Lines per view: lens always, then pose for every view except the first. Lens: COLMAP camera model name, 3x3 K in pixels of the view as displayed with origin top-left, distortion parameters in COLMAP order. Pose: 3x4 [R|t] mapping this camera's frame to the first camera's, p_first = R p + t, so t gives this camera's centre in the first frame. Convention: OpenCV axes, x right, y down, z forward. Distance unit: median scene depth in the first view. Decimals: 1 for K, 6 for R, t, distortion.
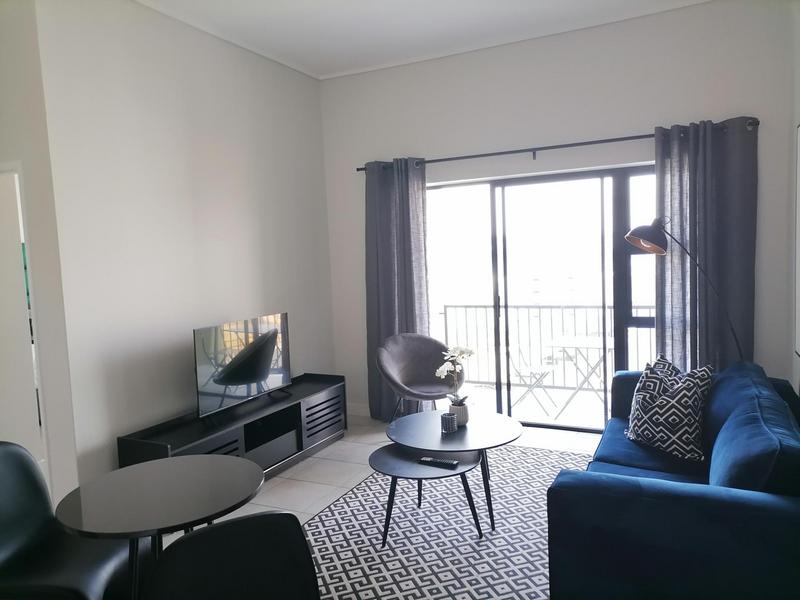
lens RADIAL K [[643.2, 0, 400.3], [0, 643.2, 296.5], [0, 0, 1]] dist [0.007007, 0.000542]
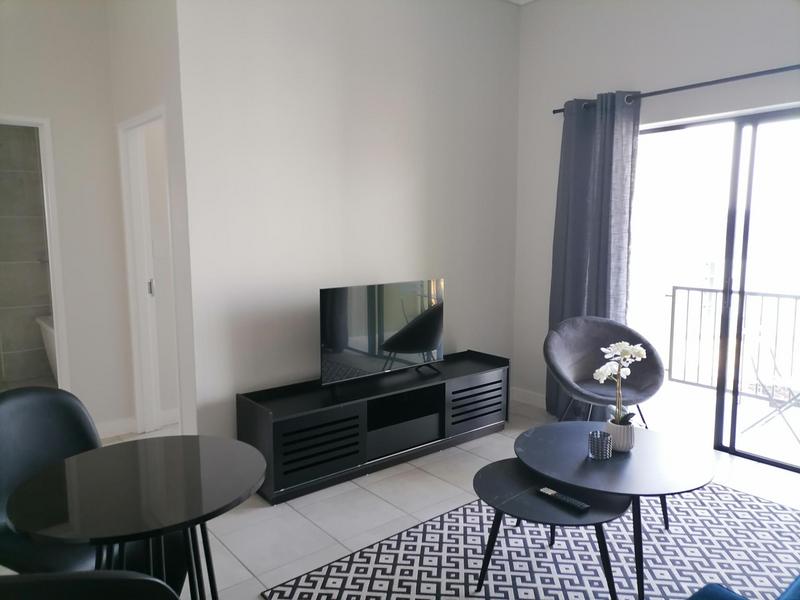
lens RADIAL K [[601.8, 0, 399.0], [0, 601.8, 301.2], [0, 0, 1]] dist [0.021585, -0.002820]
pose [[0.896770, 0.089870, -0.433275, 0.118356], [-0.063942, 0.995200, 0.074081, -0.001467], [0.437853, -0.038729, 0.898212, 0.226145]]
